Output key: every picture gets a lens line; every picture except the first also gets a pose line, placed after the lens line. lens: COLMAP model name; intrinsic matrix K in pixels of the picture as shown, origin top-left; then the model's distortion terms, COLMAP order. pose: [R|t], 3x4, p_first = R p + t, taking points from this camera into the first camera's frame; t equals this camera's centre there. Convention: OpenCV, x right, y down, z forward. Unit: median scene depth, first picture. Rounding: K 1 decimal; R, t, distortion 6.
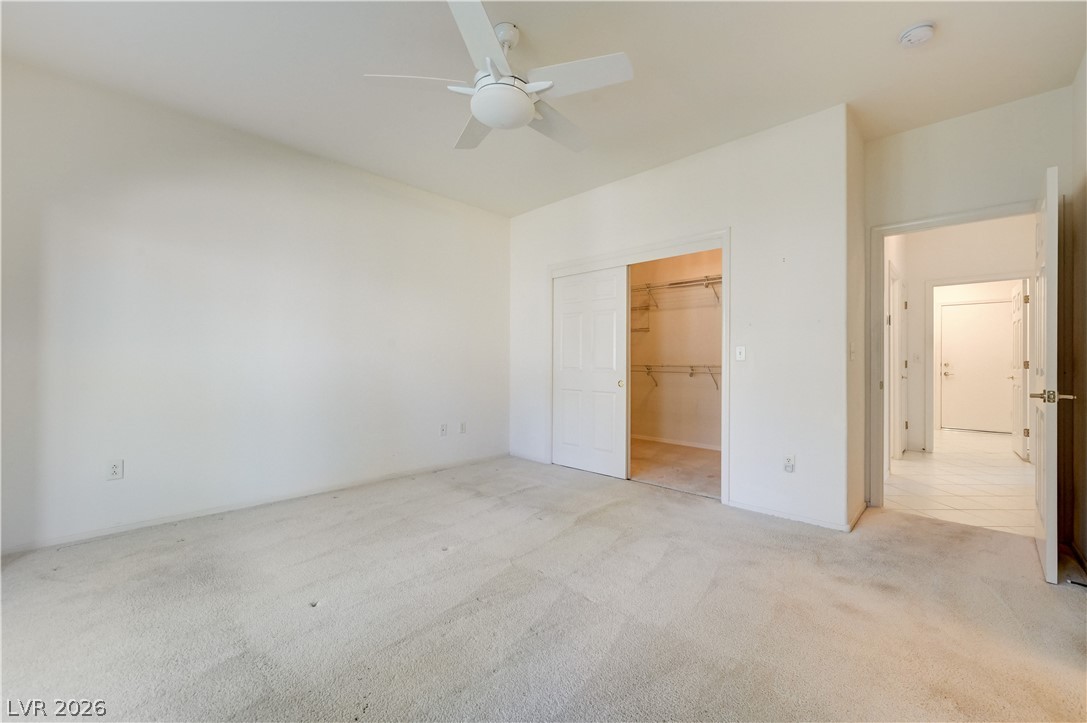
lens RADIAL K [[431.5, 0, 543.5], [0, 431.5, 361.5], [0, 0, 1]] dist [-0.000043, 0.000021]
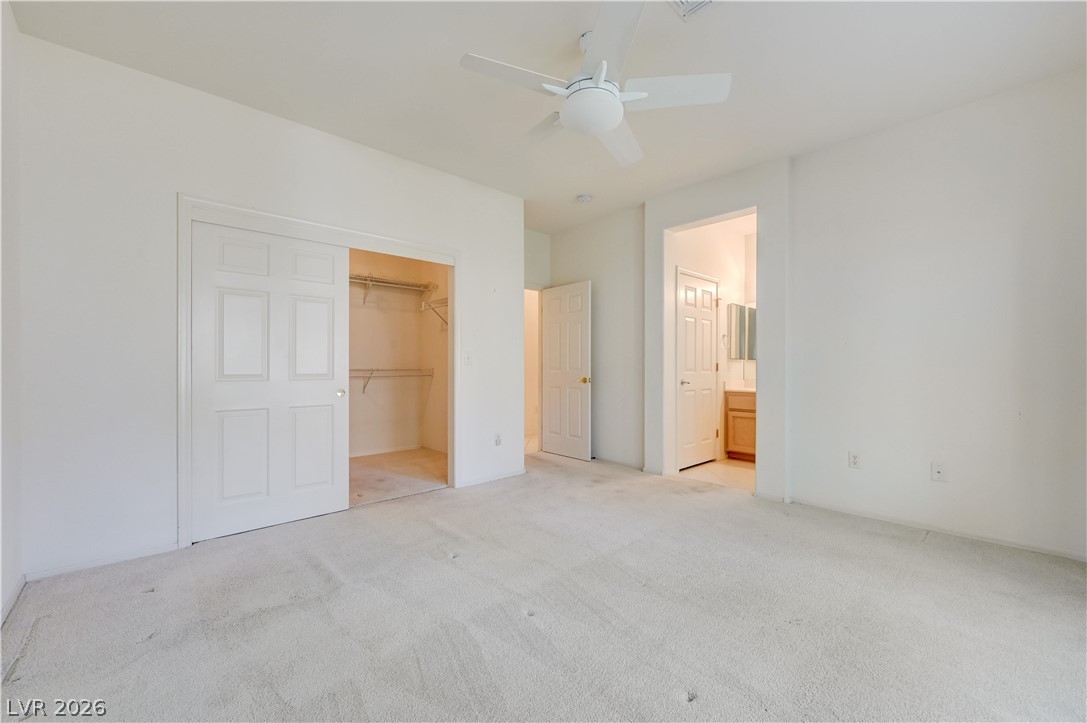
lens RADIAL K [[439.0, 0, 543.5], [0, 439.0, 361.5], [0, 0, 1]] dist [-0.000121, 0.000008]
pose [[0.076074, 0.007674, 0.997073, -0.754197], [0.007148, 0.999940, -0.008241, 0.003714], [-0.997077, 0.007754, 0.076015, 0.698791]]
